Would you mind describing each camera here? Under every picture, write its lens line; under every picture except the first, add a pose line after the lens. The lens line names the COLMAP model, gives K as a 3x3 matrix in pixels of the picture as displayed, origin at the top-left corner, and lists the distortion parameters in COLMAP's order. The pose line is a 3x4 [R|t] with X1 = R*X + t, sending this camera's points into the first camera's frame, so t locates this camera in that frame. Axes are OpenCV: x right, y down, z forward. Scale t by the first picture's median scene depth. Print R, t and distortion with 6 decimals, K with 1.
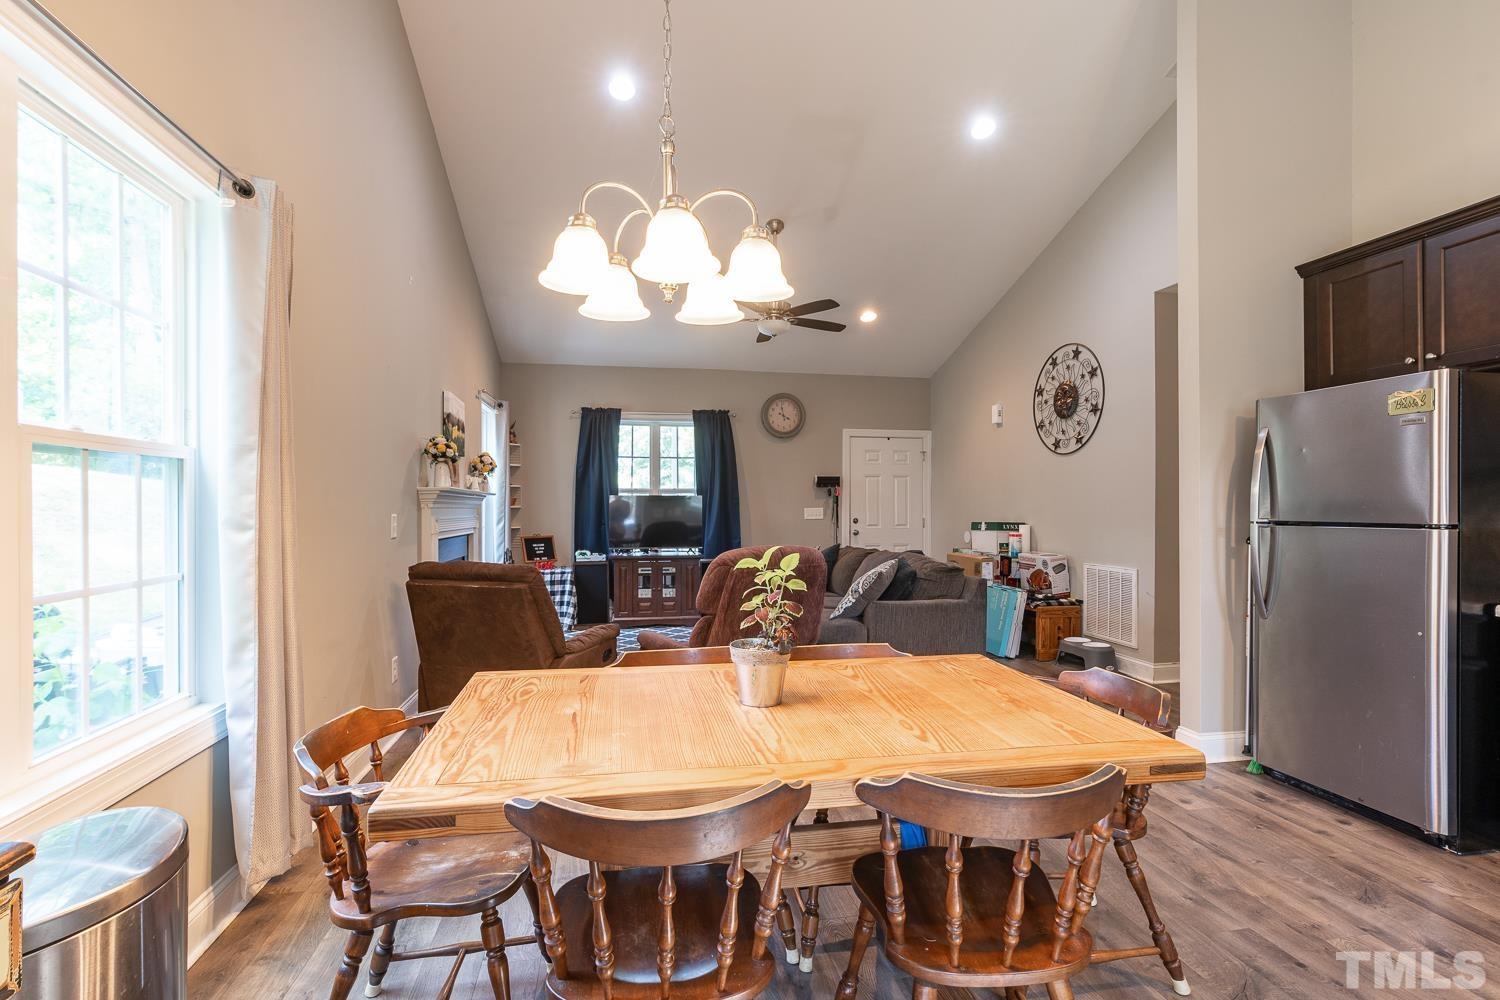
lens RADIAL K [[690.0, 0, 752.6], [0, 690.0, 506.5], [0, 0, 1]] dist [-0.003599, 0.000015]
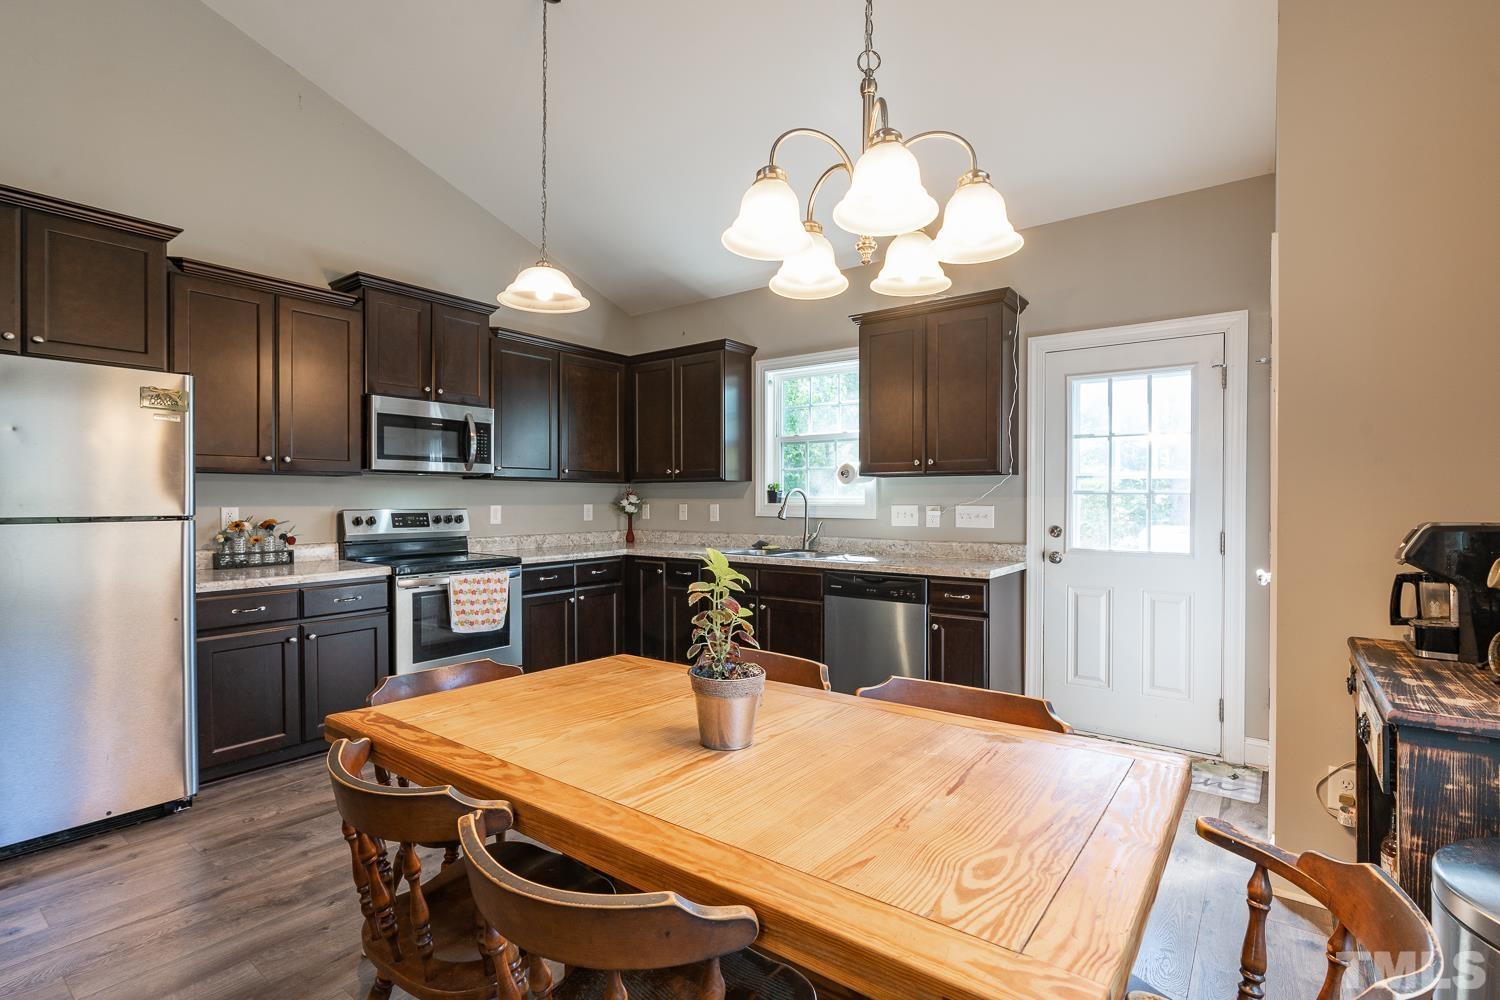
lens RADIAL K [[702.0, 0, 741.9], [0, 702.0, 505.6], [0, 0, 1]] dist [-0.005568, 0.000952]
pose [[-0.660037, -0.006550, 0.751204, -0.151587], [-0.000809, 0.999968, 0.008008, -0.000032], [-0.751233, 0.004678, -0.660021, 0.377523]]
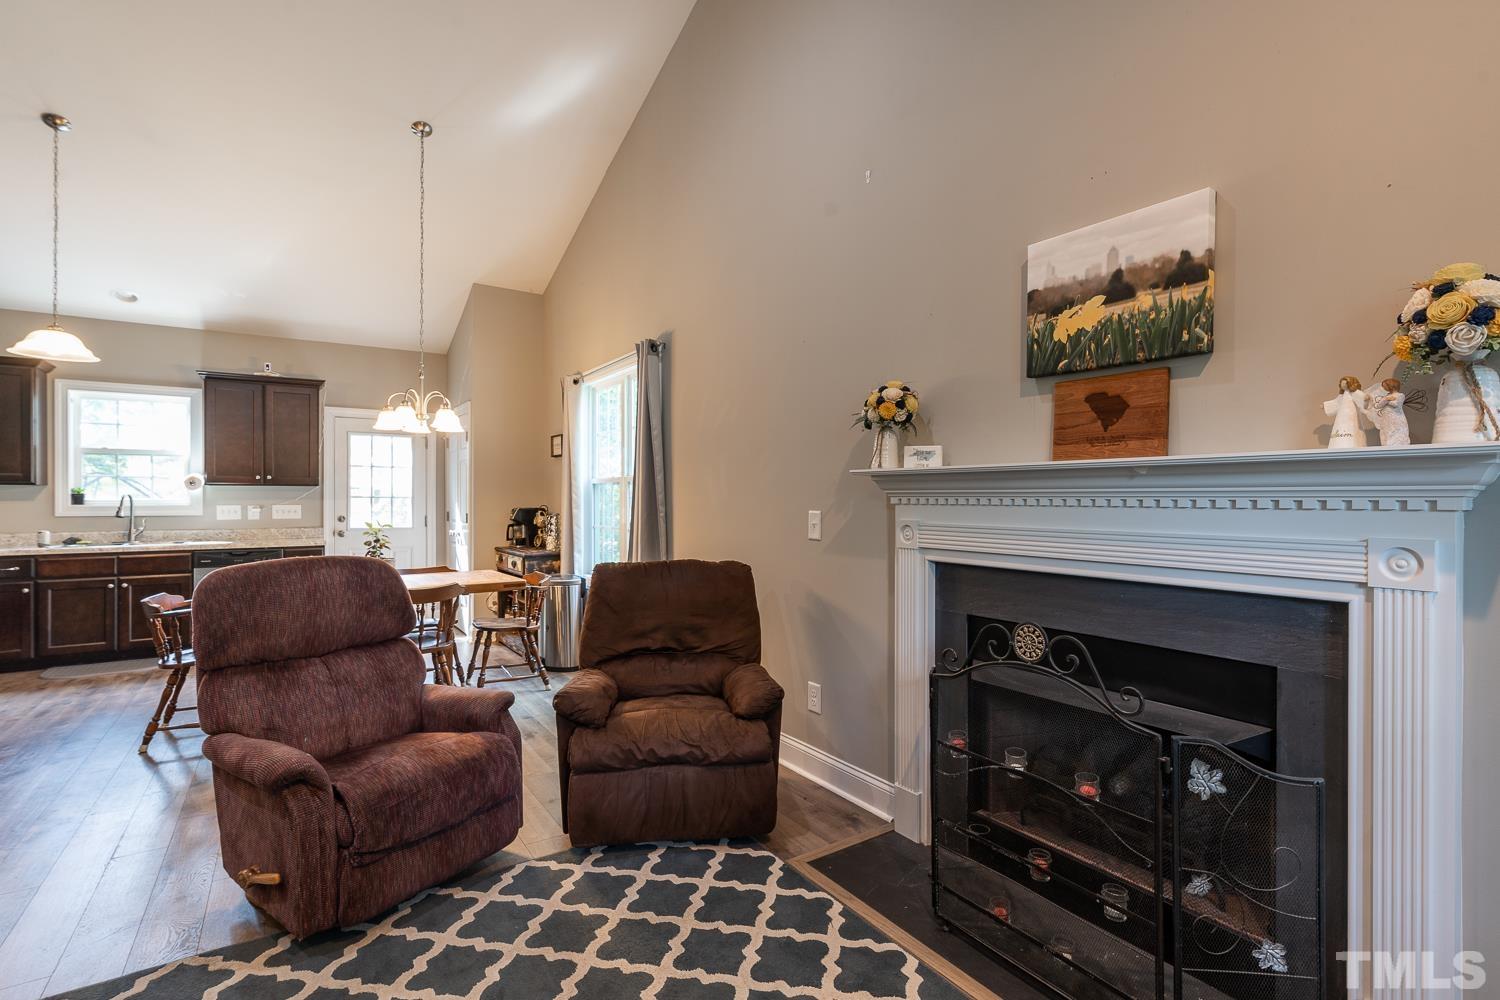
lens RADIAL K [[705.6, 0, 734.1], [0, 705.6, 497.8], [0, 0, 1]] dist [-0.004963, 0.000943]
pose [[-0.935609, 0.001484, -0.353035, -0.067343], [0.002274, 0.999996, -0.001823, -0.001852], [0.353031, -0.002508, -0.935608, 0.925766]]
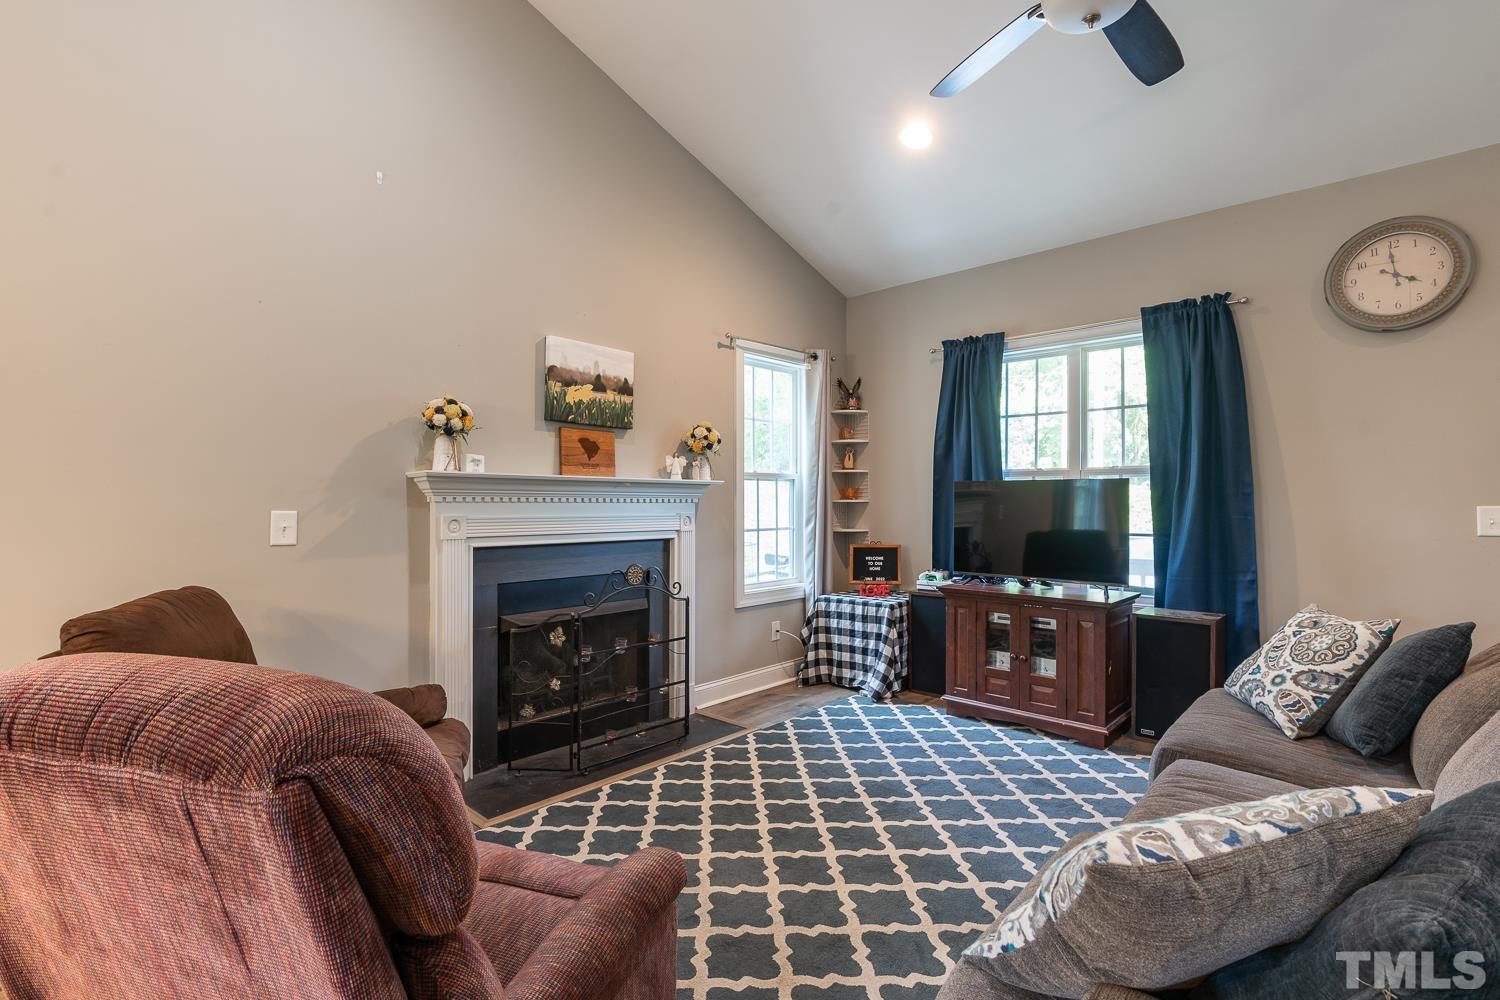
lens RADIAL K [[708.9, 0, 745.7], [0, 708.9, 504.8], [0, 0, 1]] dist [-0.002653, 0.001516]
pose [[0.582978, 0.006681, -0.812461, 0.176321], [-0.001680, 0.999974, 0.007017, -0.000543], [0.812487, -0.002726, 0.582974, 0.505220]]
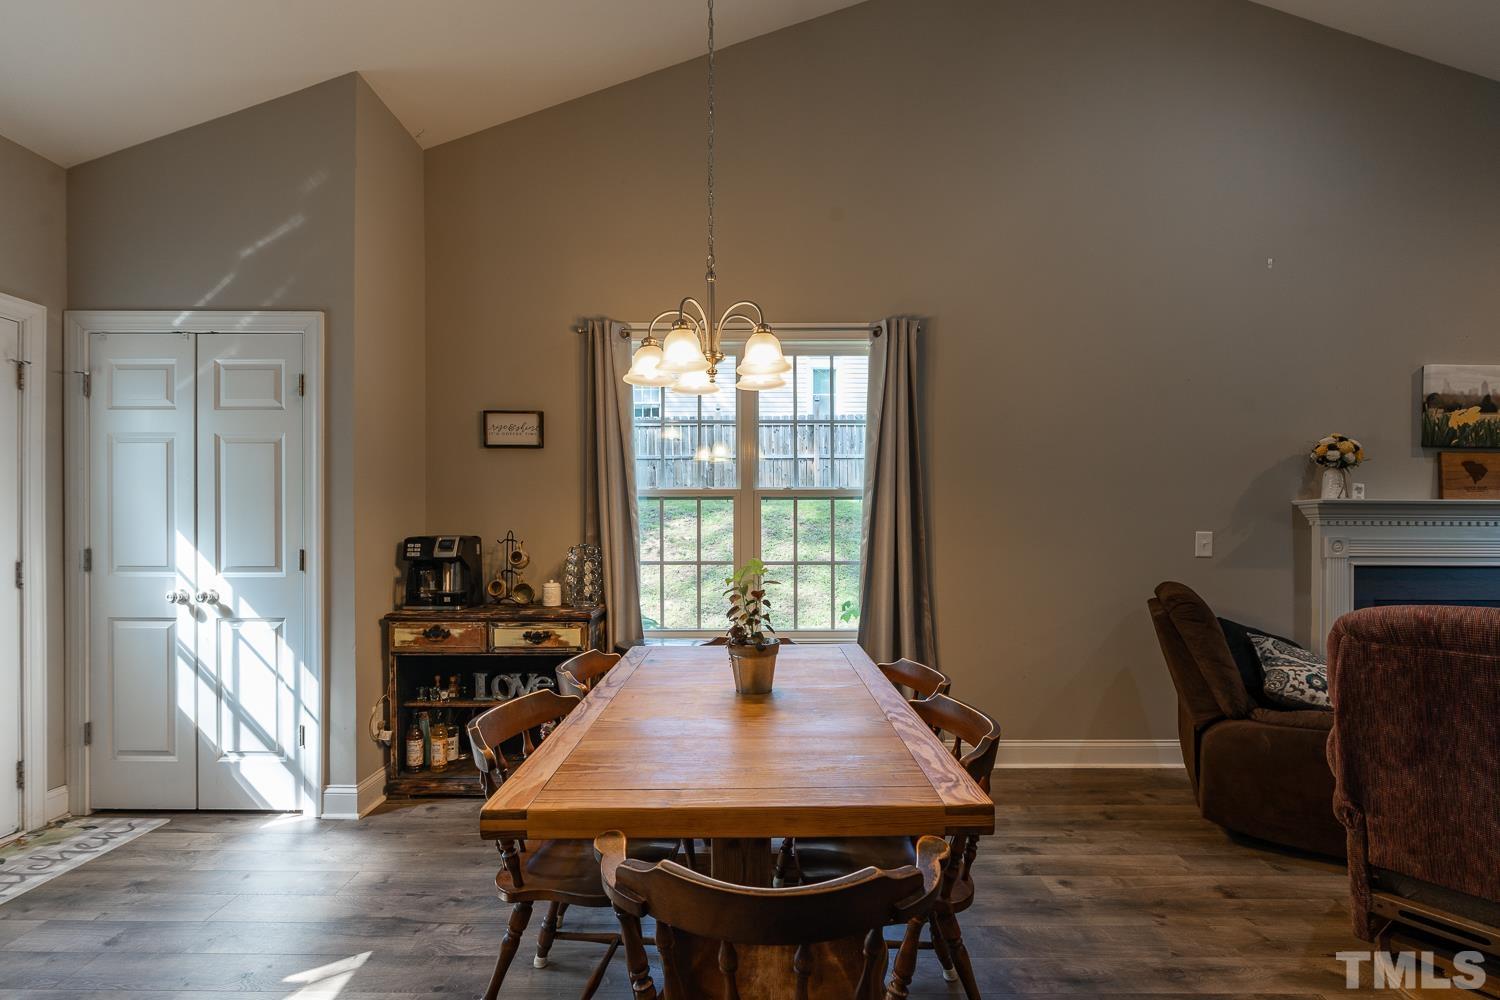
lens RADIAL K [[717.5, 0, 726.9], [0, 717.5, 523.6], [0, 0, 1]] dist [-0.002658, 0.000446]
pose [[-0.206247, 0.002578, -0.978497, 0.302914], [-0.000653, 0.999996, 0.002773, -0.001259], [0.978500, 0.001211, -0.206245, 0.295456]]
